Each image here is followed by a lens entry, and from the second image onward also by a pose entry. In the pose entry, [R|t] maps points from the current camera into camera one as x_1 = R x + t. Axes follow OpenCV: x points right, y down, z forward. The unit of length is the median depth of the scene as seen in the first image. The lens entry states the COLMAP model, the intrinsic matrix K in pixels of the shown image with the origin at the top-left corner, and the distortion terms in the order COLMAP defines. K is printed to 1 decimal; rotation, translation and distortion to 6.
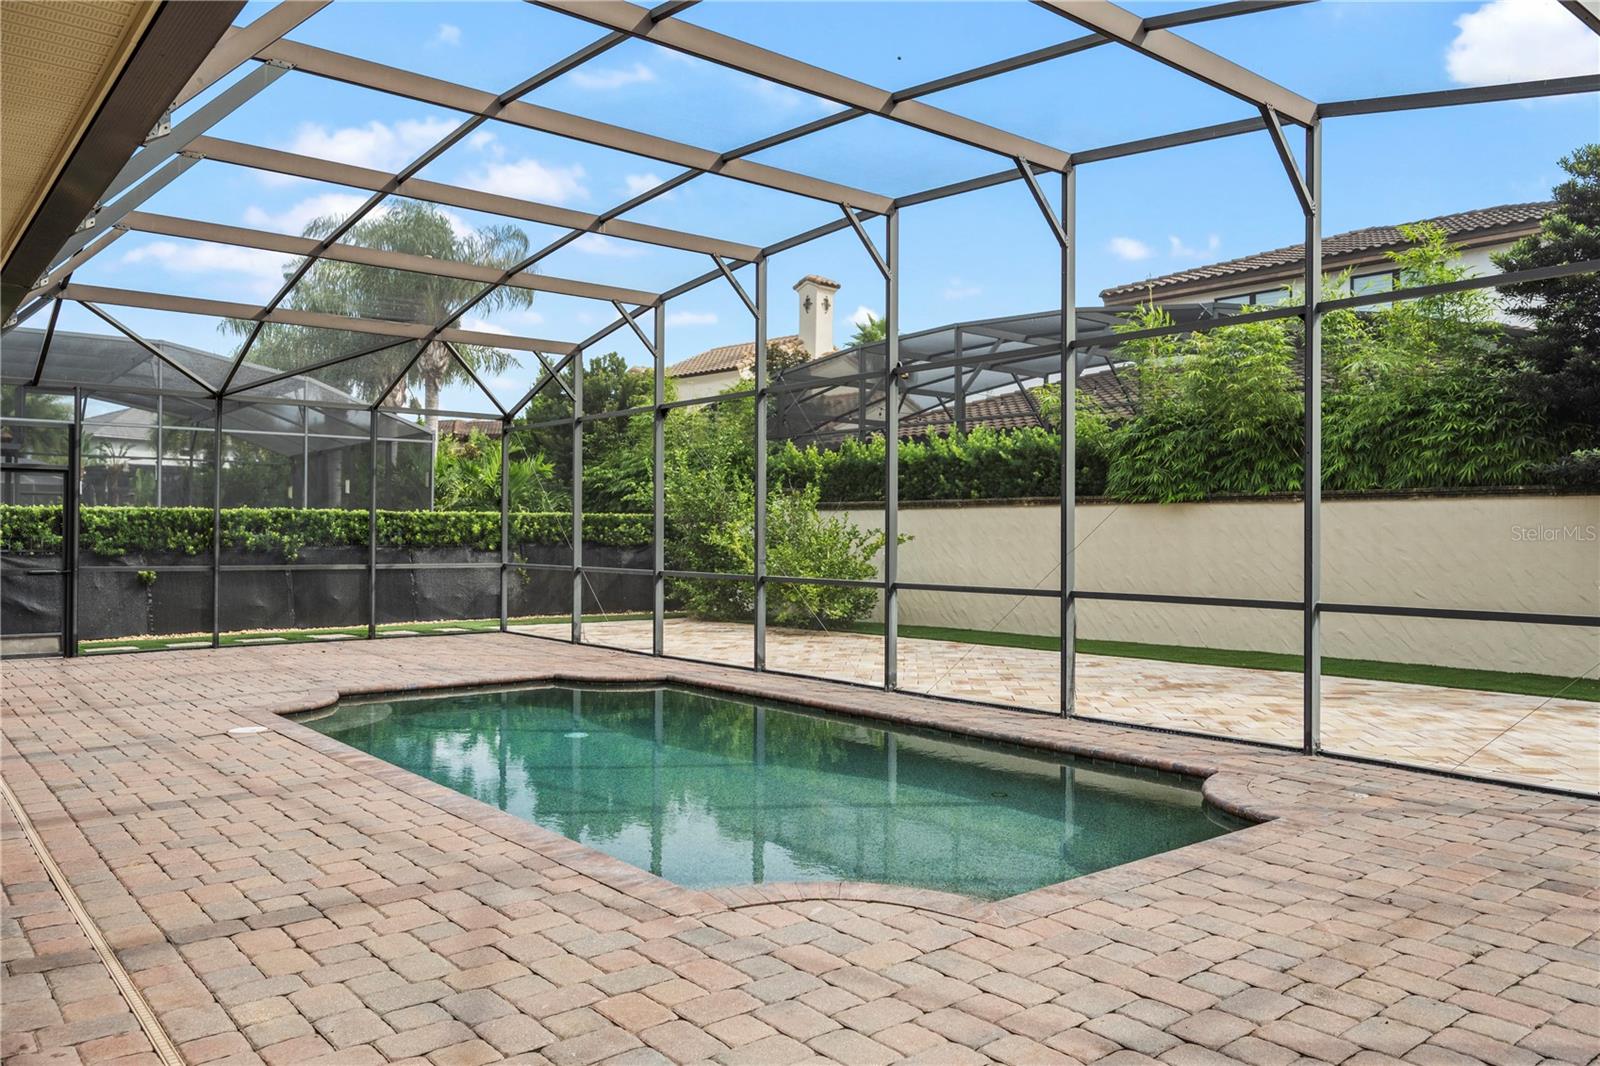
lens RADIAL K [[1169.6, 0, 800.0], [0, 1169.6, 533.0], [0, 0, 1]] dist [-0.003341, 0.001500]
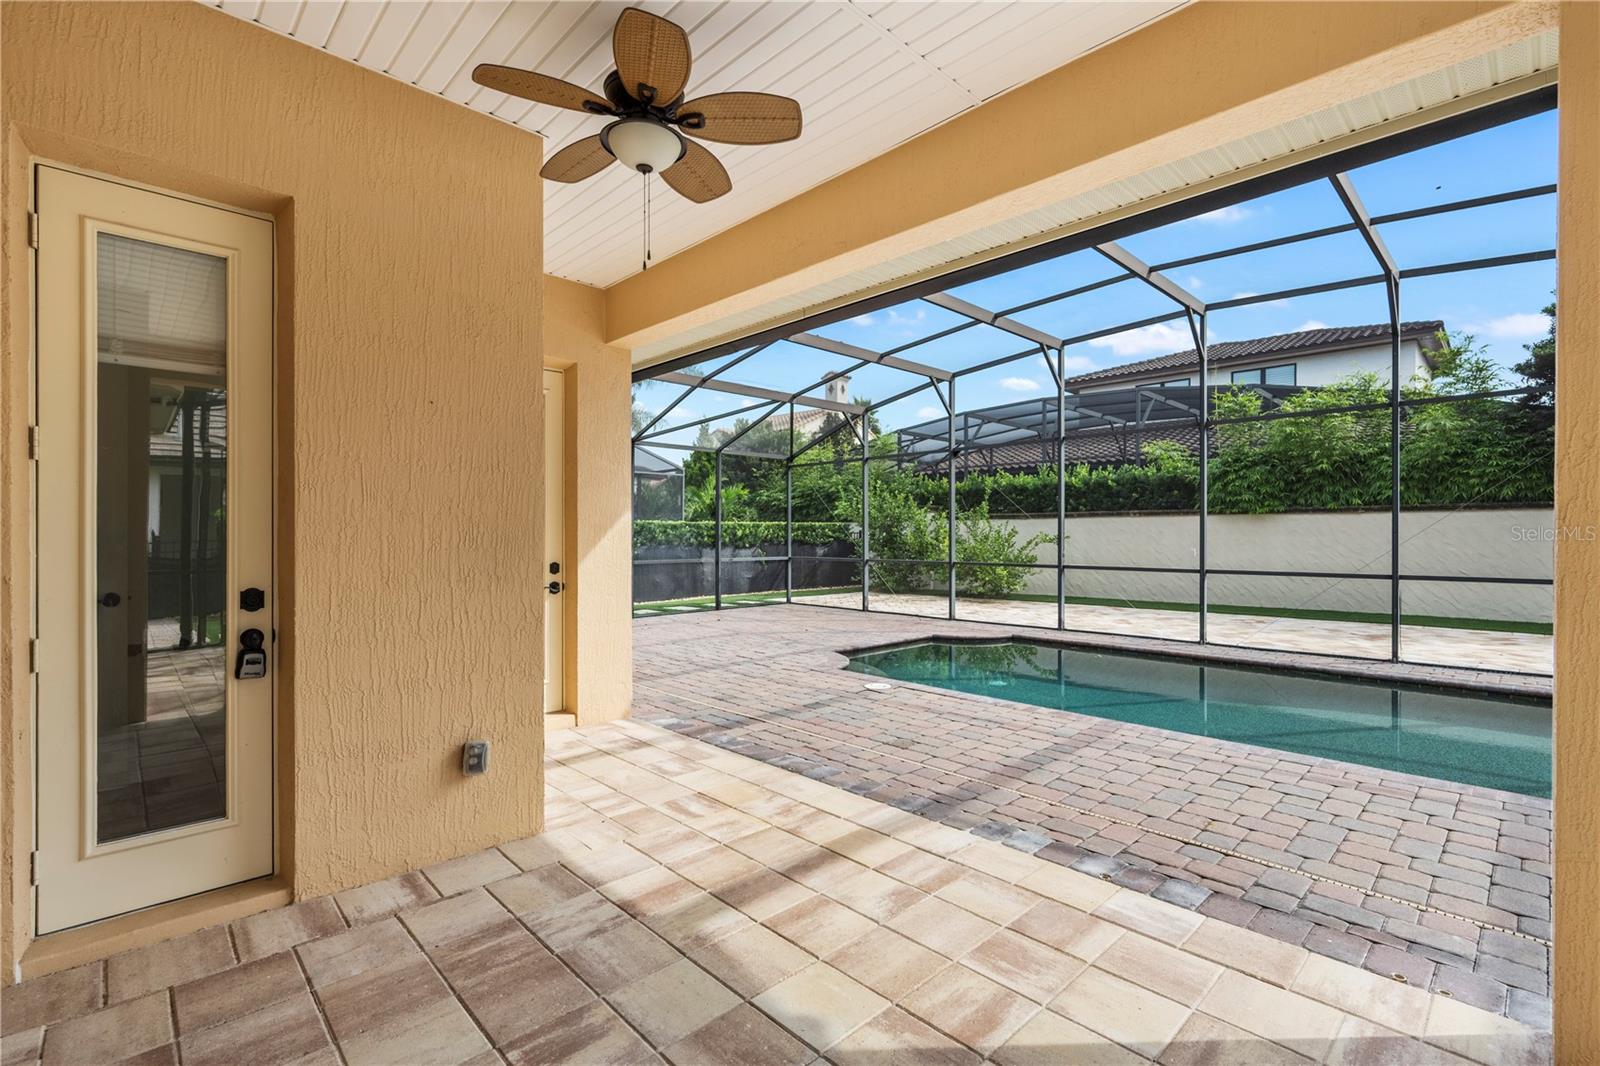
lens RADIAL K [[718.0, 0, 800.0], [0, 718.0, 533.0], [0, 0, 1]] dist [-0.002346, 0.000251]
pose [[0.997517, -0.006514, 0.070117, -0.322675], [0.006505, 0.999979, 0.000358, -0.004420], [-0.070118, 0.000099, 0.997539, 0.100827]]
